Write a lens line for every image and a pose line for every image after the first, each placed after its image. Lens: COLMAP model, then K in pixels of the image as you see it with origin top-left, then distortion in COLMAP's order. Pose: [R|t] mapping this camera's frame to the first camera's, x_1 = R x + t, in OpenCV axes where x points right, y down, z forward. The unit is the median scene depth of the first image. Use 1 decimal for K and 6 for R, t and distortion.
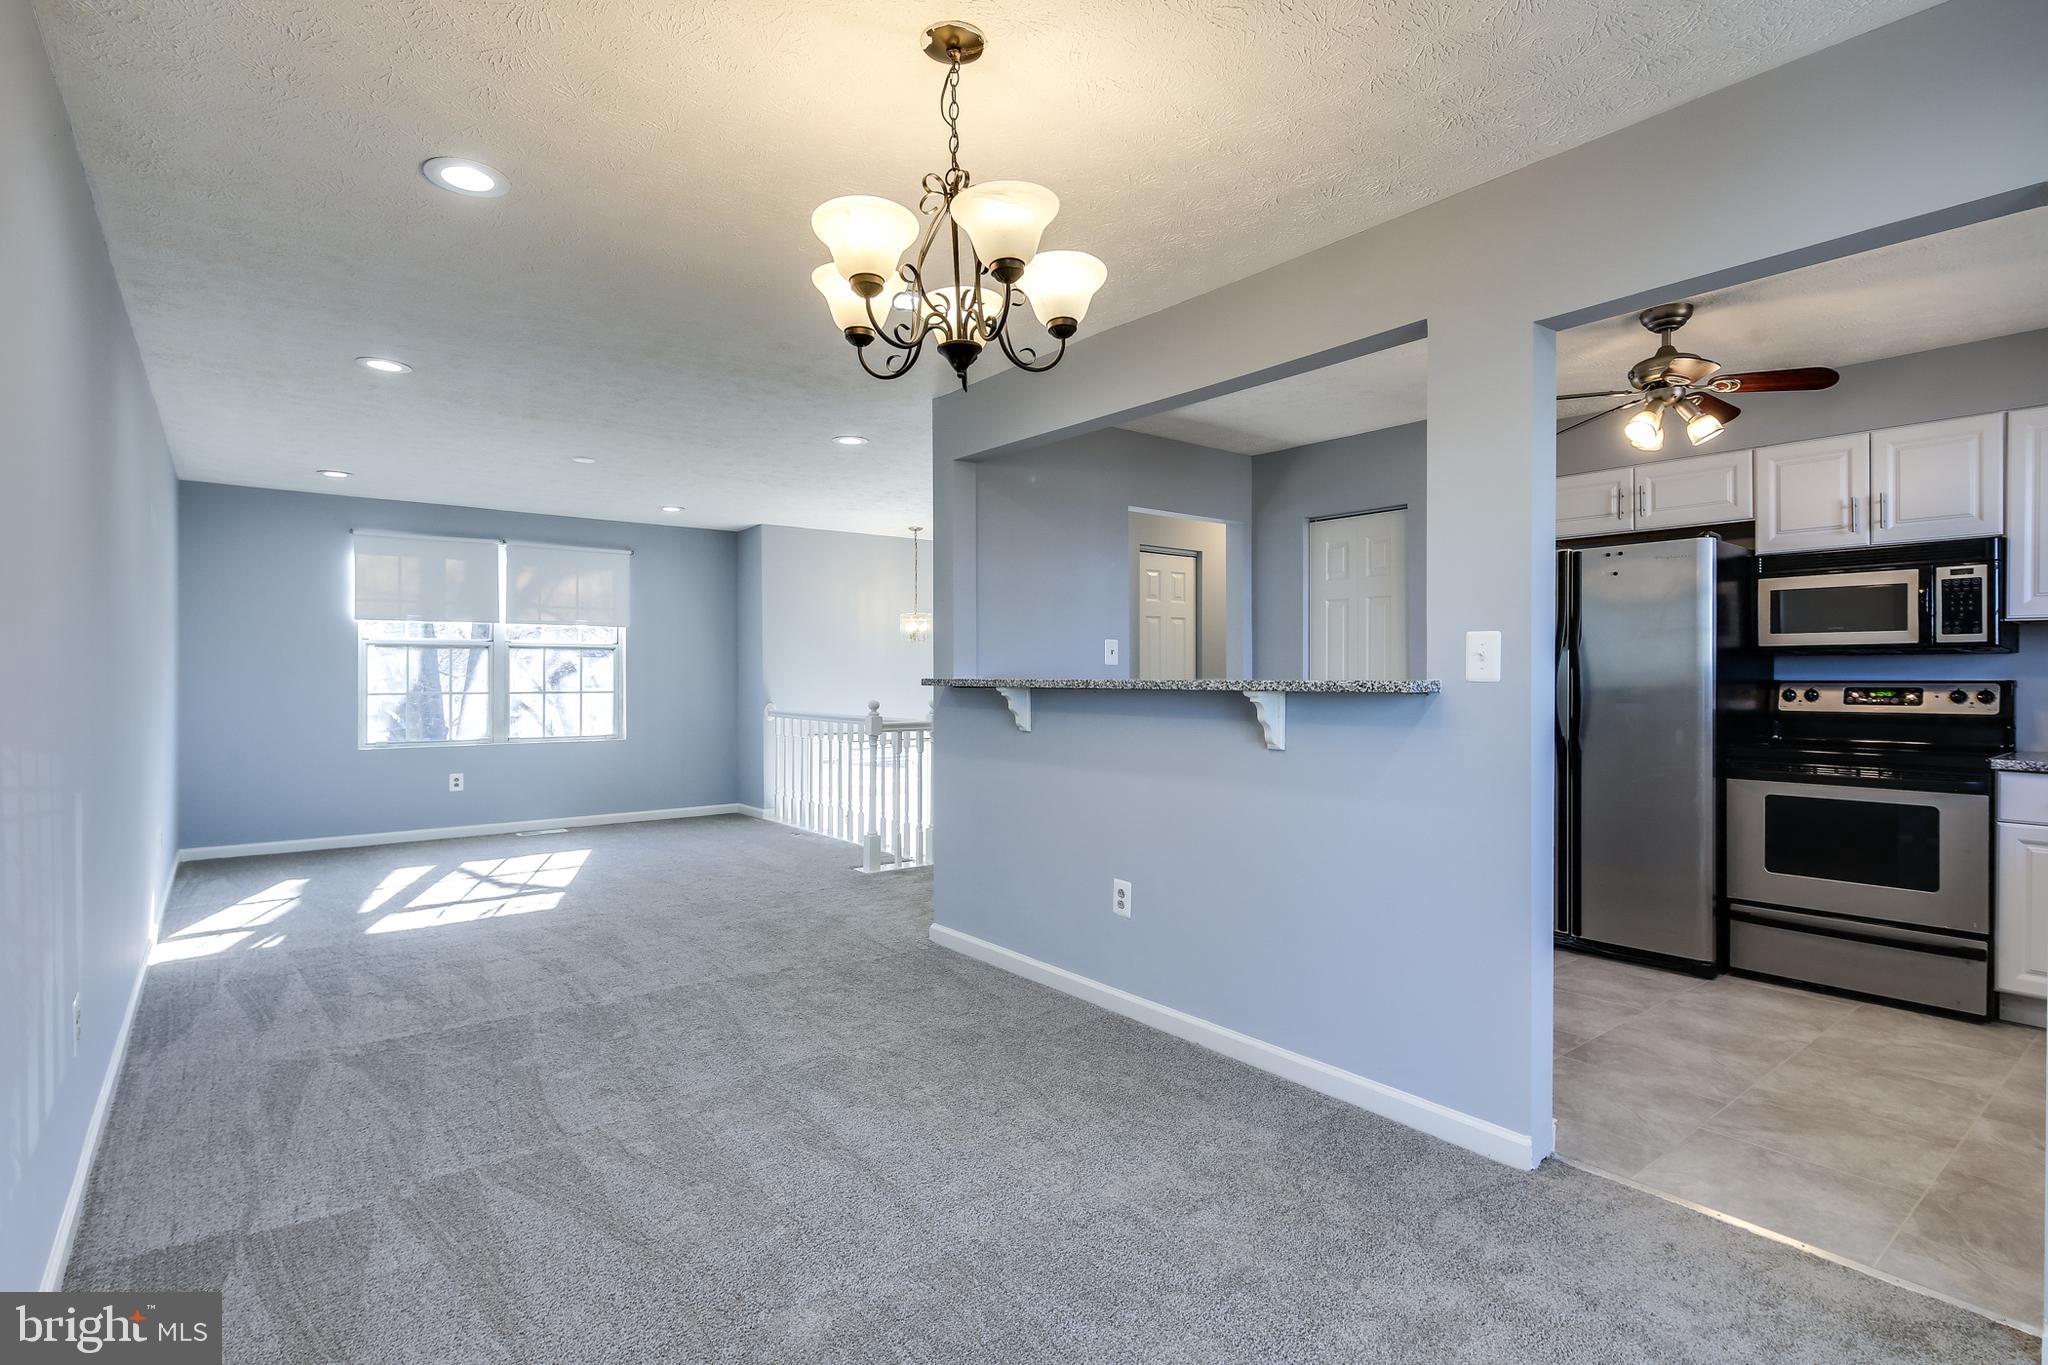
lens RADIAL K [[999.9, 0, 1015.7], [0, 999.9, 675.5], [0, 0, 1]] dist [0.000862, -0.003524]
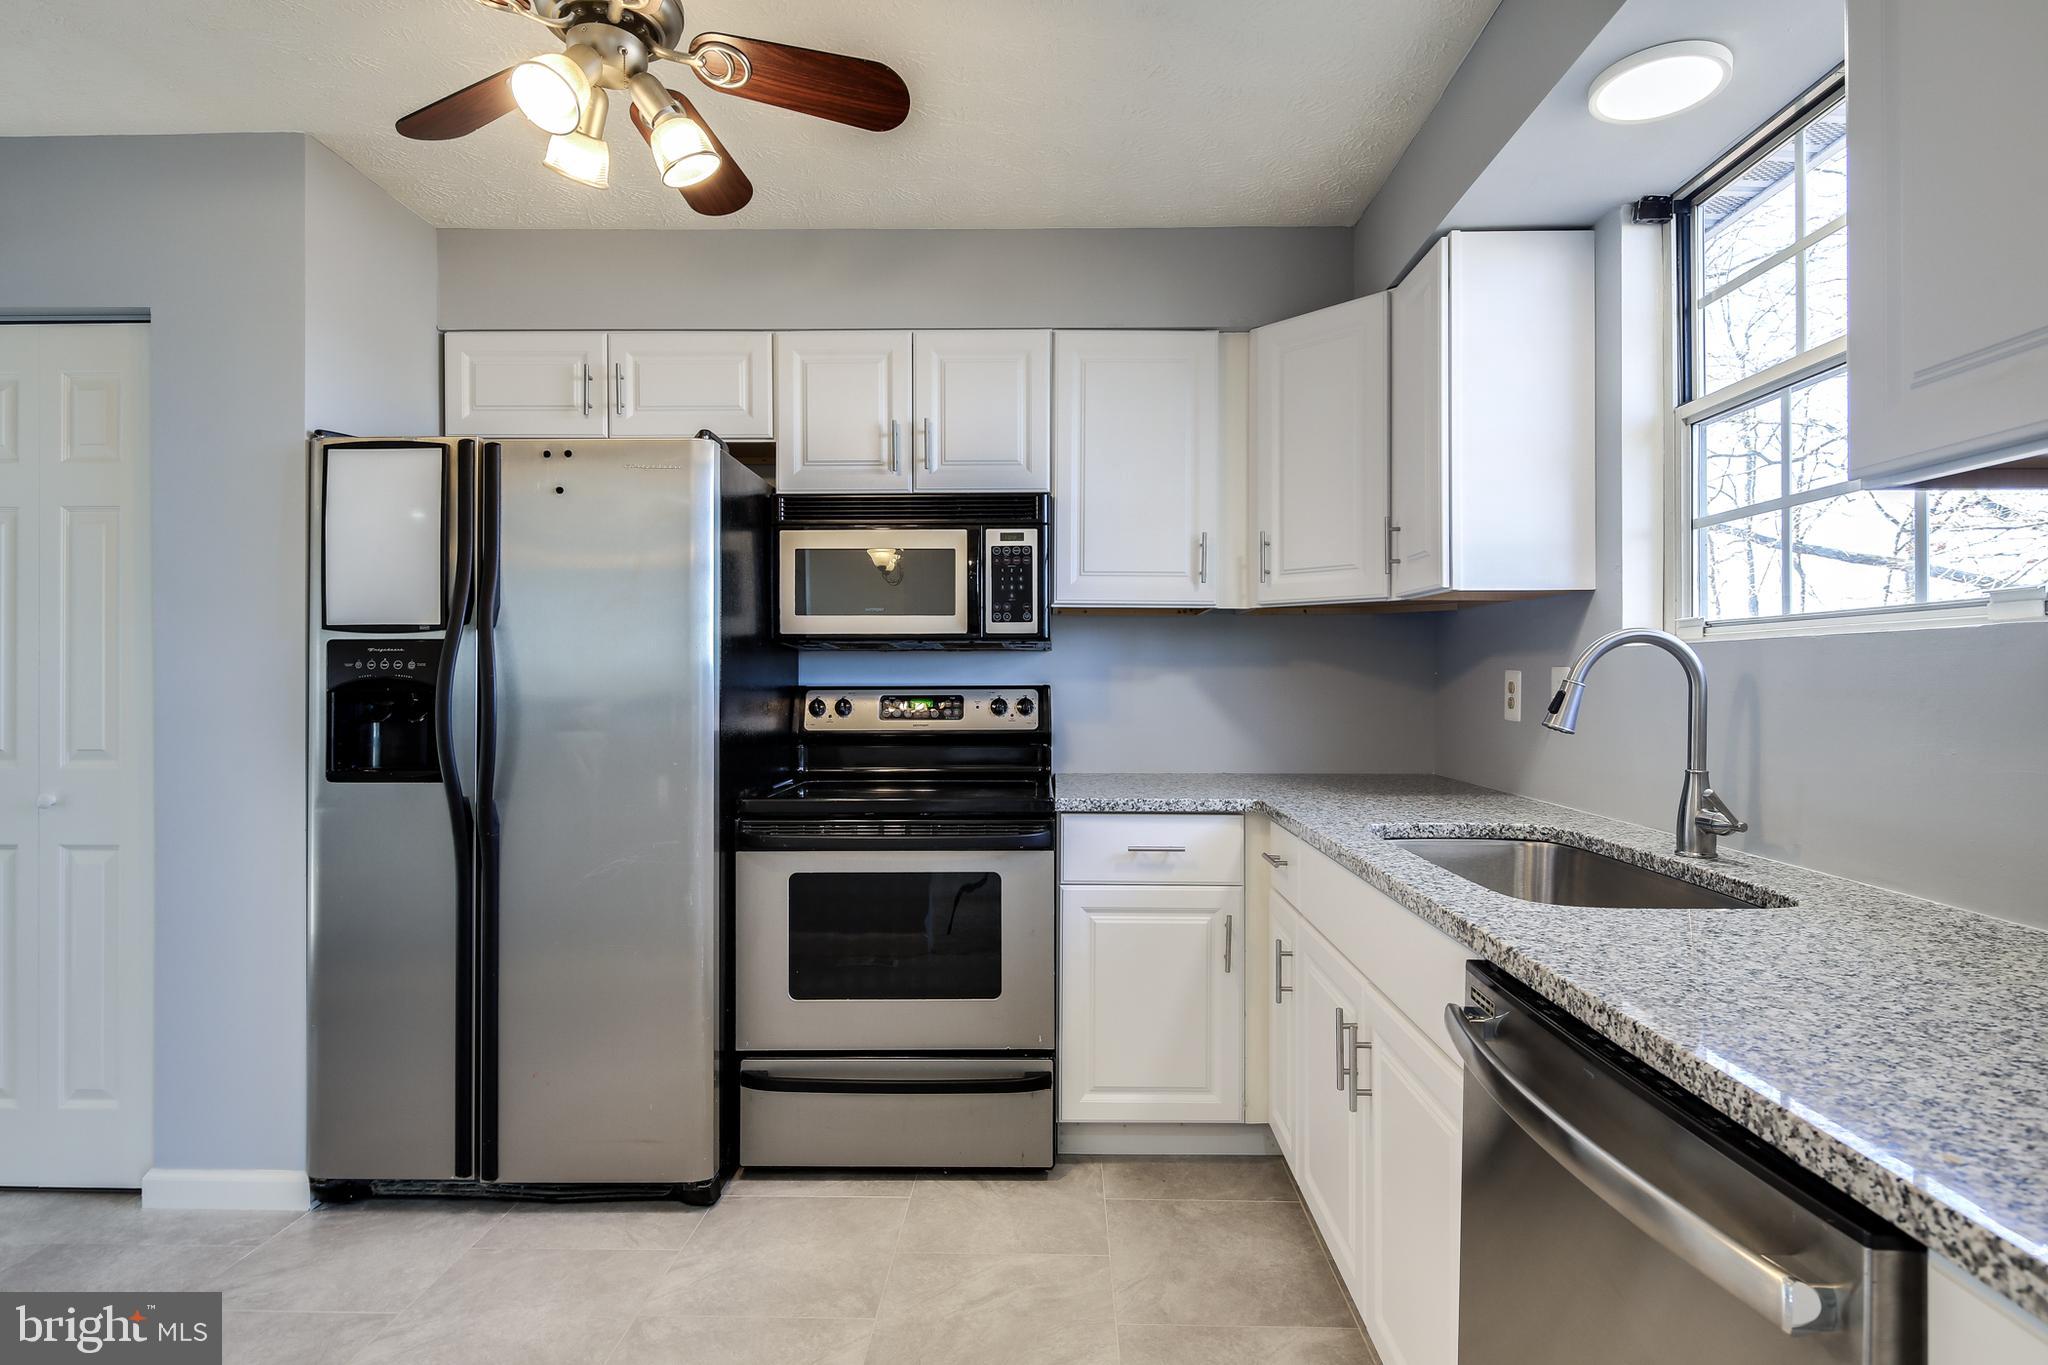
lens RADIAL K [[999.9, 0, 1044.3], [0, 999.9, 674.3], [0, 0, 1]] dist [0.000862, -0.003524]
pose [[0.624341, 0.000907, 0.781151, 0.364873], [0.000439, 0.999999, -0.001513, -0.002164], [-0.781152, 0.001288, 0.624340, 0.489492]]
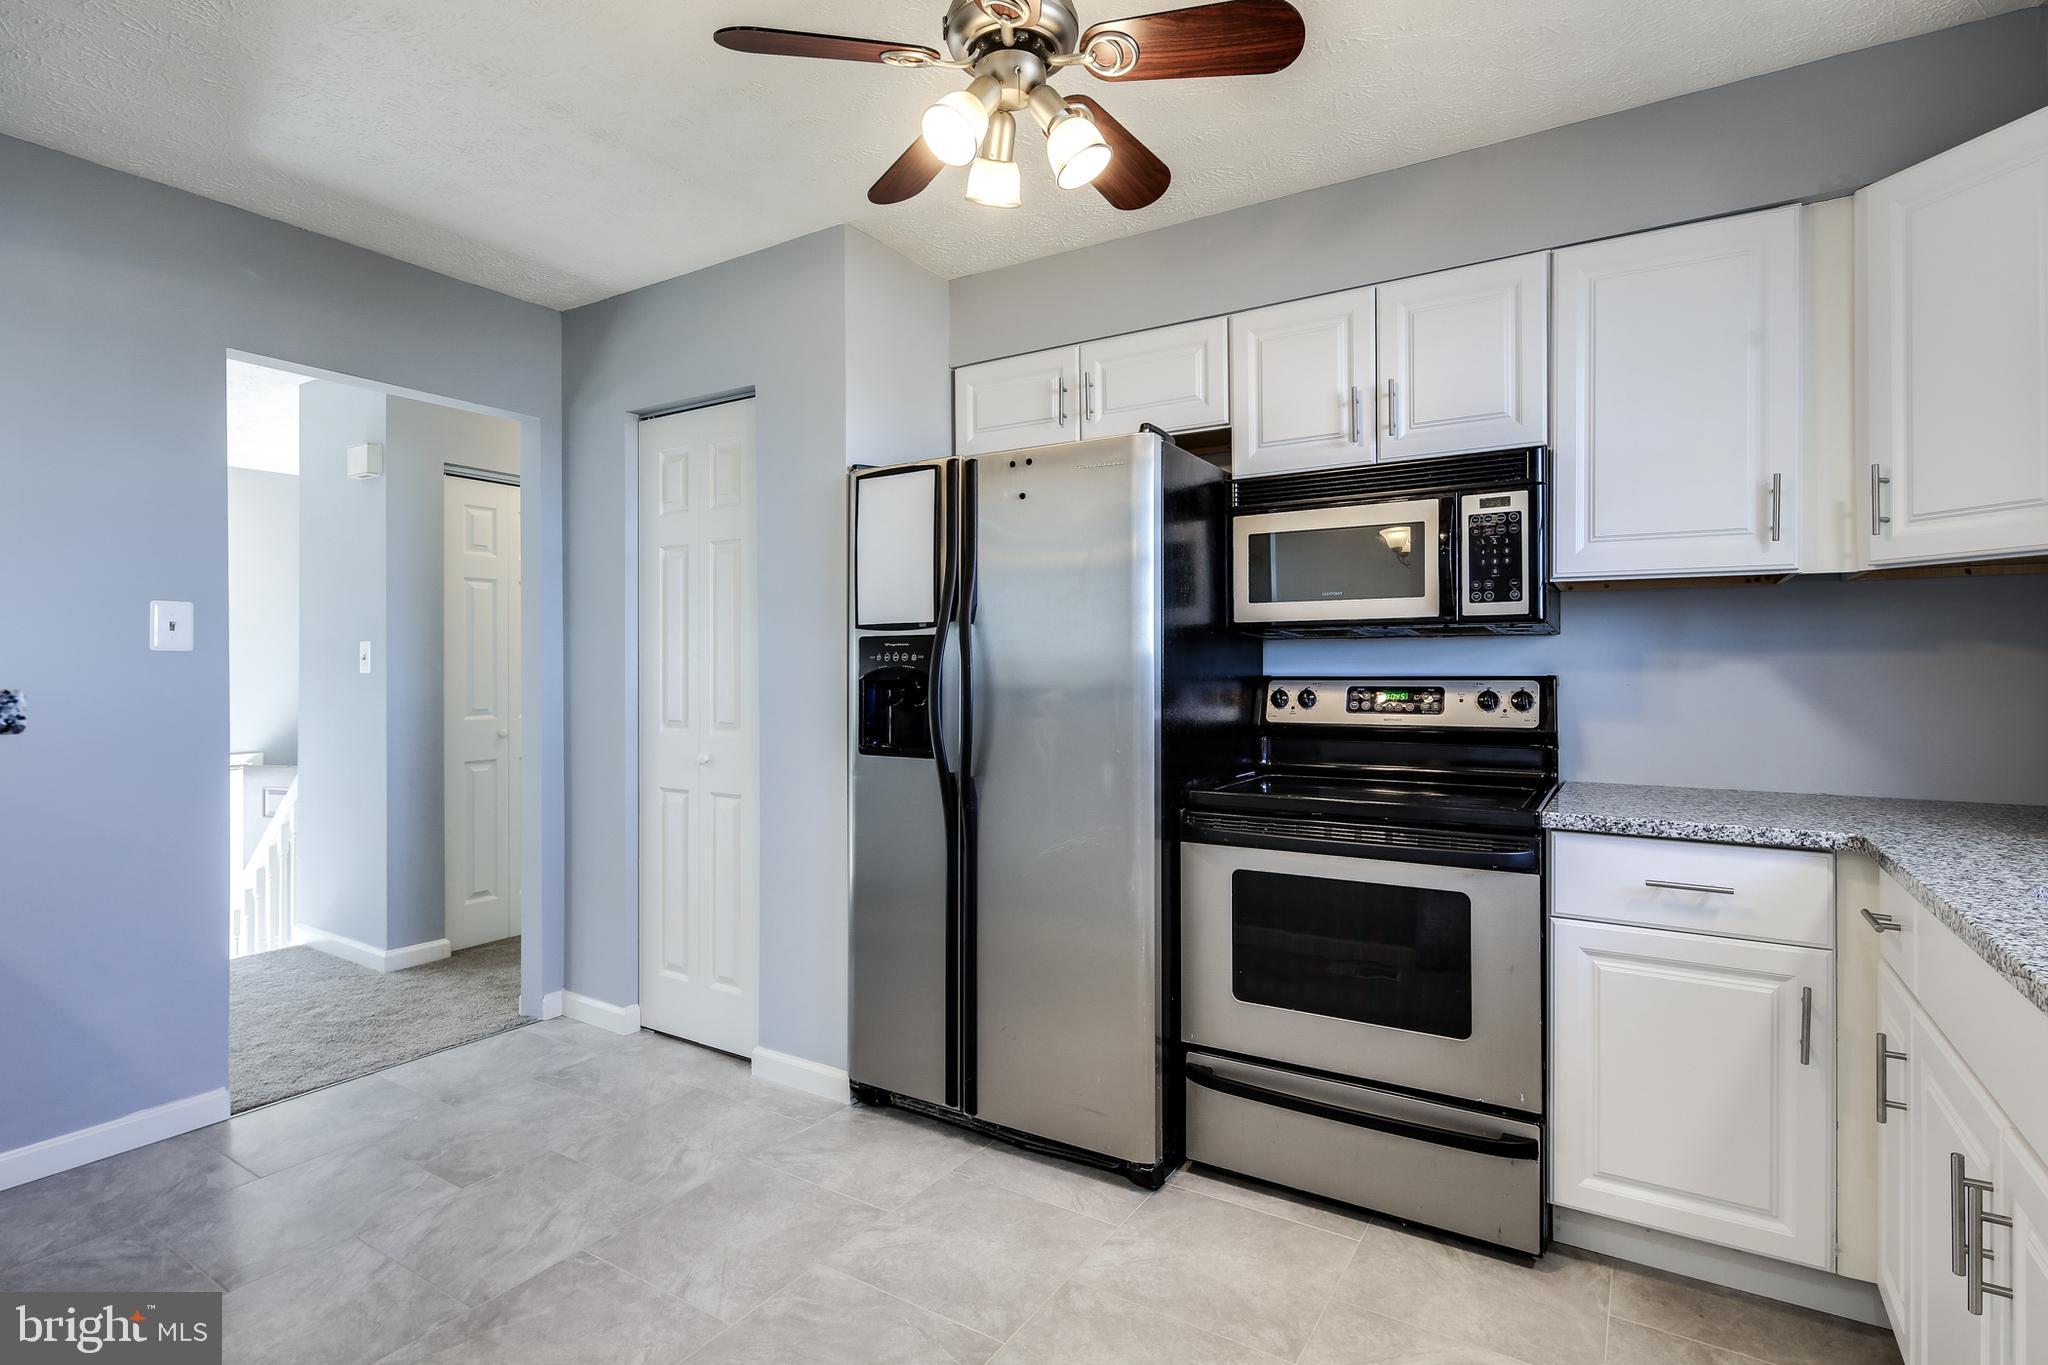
lens RADIAL K [[999.9, 0, 1017.1], [0, 999.9, 663.2], [0, 0, 1]] dist [0.000862, -0.003524]
pose [[0.941669, -0.001725, 0.336537, 0.425029], [0.003245, 0.999987, -0.003955, -0.001670], [-0.336525, 0.004816, 0.941662, 0.477309]]
